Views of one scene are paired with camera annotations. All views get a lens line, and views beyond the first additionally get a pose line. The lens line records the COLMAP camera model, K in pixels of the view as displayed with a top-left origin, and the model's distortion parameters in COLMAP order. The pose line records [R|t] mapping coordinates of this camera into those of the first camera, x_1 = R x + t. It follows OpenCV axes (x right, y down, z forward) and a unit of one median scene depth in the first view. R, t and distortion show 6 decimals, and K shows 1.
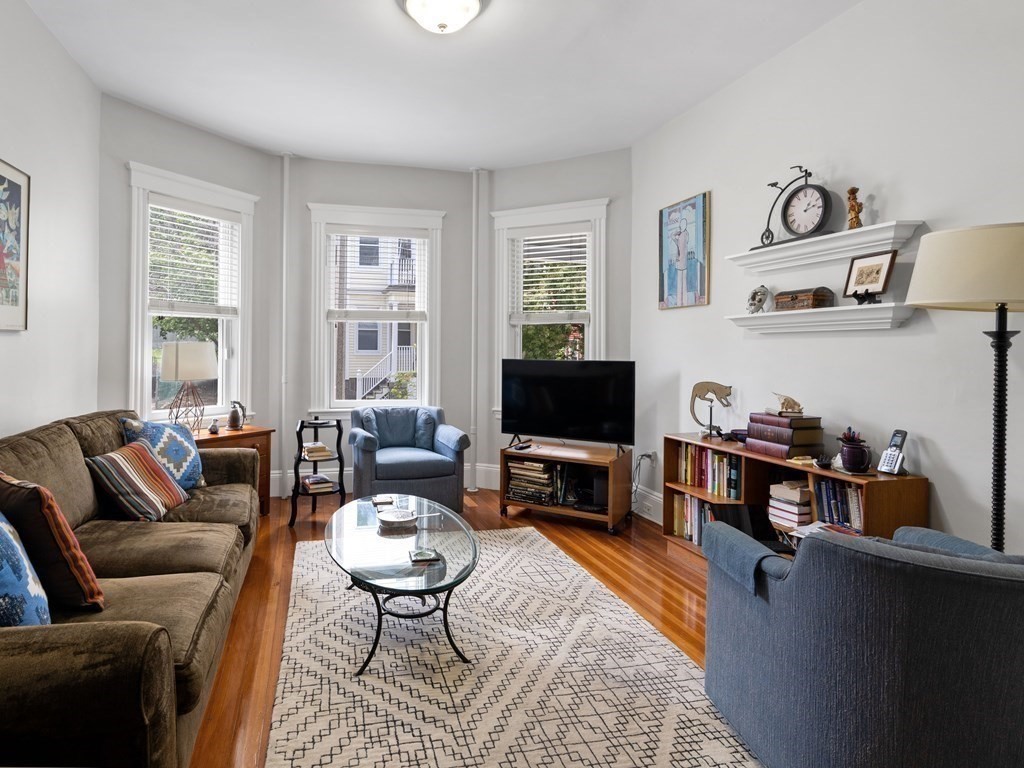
lens RADIAL K [[554.2, 0, 439.5], [0, 554.2, 349.4], [0, 0, 1]] dist [0.000284, 0.000374]
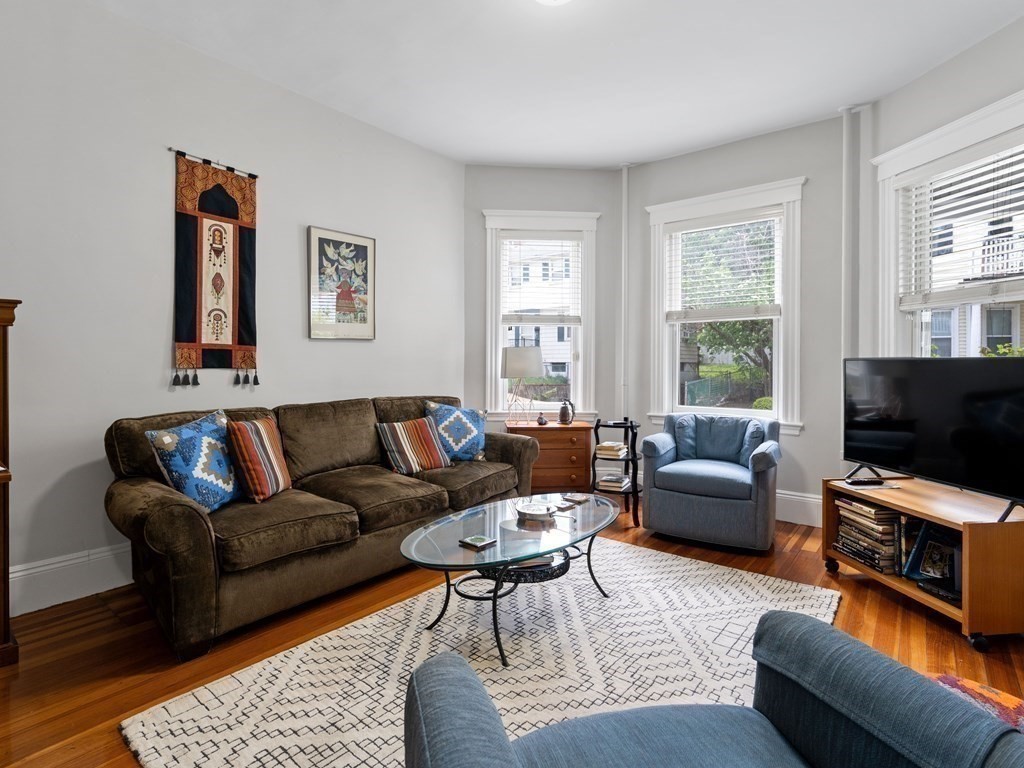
lens RADIAL K [[528.6, 0, 510.1], [0, 528.6, 369.1], [0, 0, 1]] dist [0.000326, 0.000428]
pose [[0.627312, 0.000648, -0.778768, 0.413124], [0.003521, 0.999987, 0.003668, 0.029083], [0.778760, -0.005043, 0.627301, 0.238976]]
